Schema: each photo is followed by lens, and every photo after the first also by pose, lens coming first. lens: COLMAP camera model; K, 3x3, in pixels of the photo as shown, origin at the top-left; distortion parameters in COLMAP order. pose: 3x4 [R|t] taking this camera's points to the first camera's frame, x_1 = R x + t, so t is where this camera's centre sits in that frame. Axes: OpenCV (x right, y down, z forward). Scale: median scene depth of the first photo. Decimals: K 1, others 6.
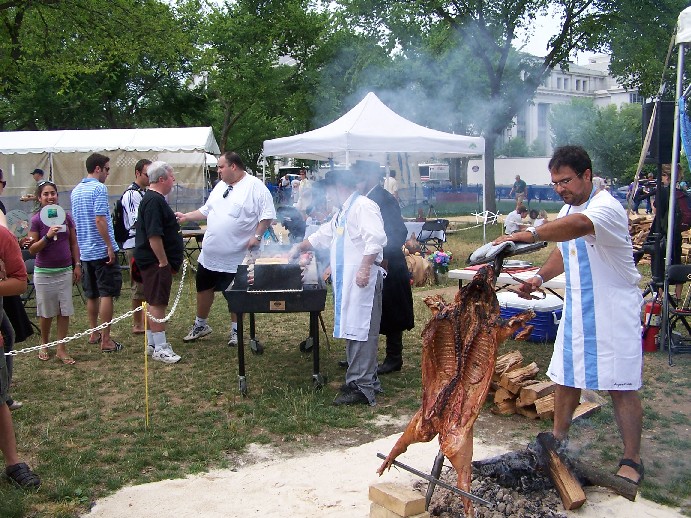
lens RADIAL K [[848.8, 0, 345.9], [0, 848.8, 255.3], [0, 0, 1]] dist [-0.041719, 0.000000]
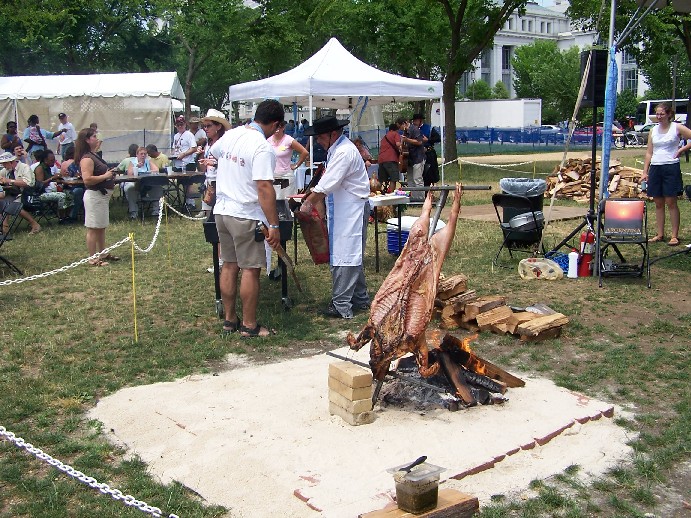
lens RADIAL K [[848.8, 0, 343.5], [0, 848.8, 270.3], [0, 0, 1]] dist [-0.041719, 0.000000]
pose [[0.999259, -0.013473, 0.036067, 0.002689], [0.010470, 0.996561, 0.082201, 0.012336], [-0.037051, -0.081762, 0.995963, -0.116076]]
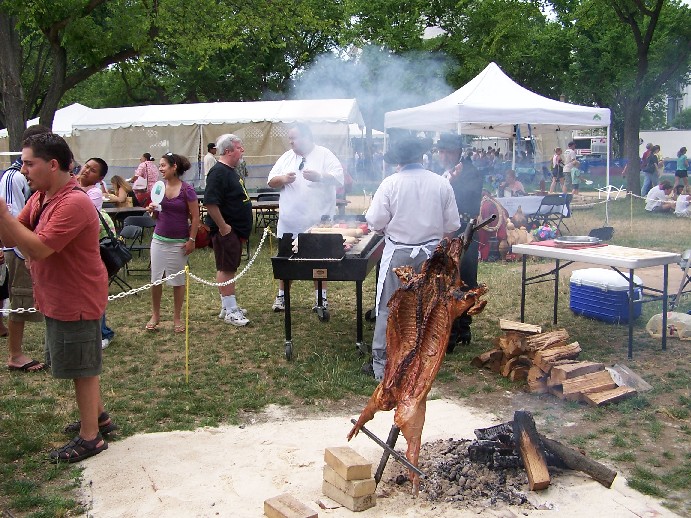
lens RADIAL K [[848.8, 0, 332.2], [0, 848.8, 251.8], [0, 0, 1]] dist [-0.041719, 0.000000]
pose [[0.976077, 0.029817, -0.215369, 0.146004], [-0.023630, 0.999232, 0.031245, 0.000213], [0.216135, -0.025408, 0.976033, 0.000654]]
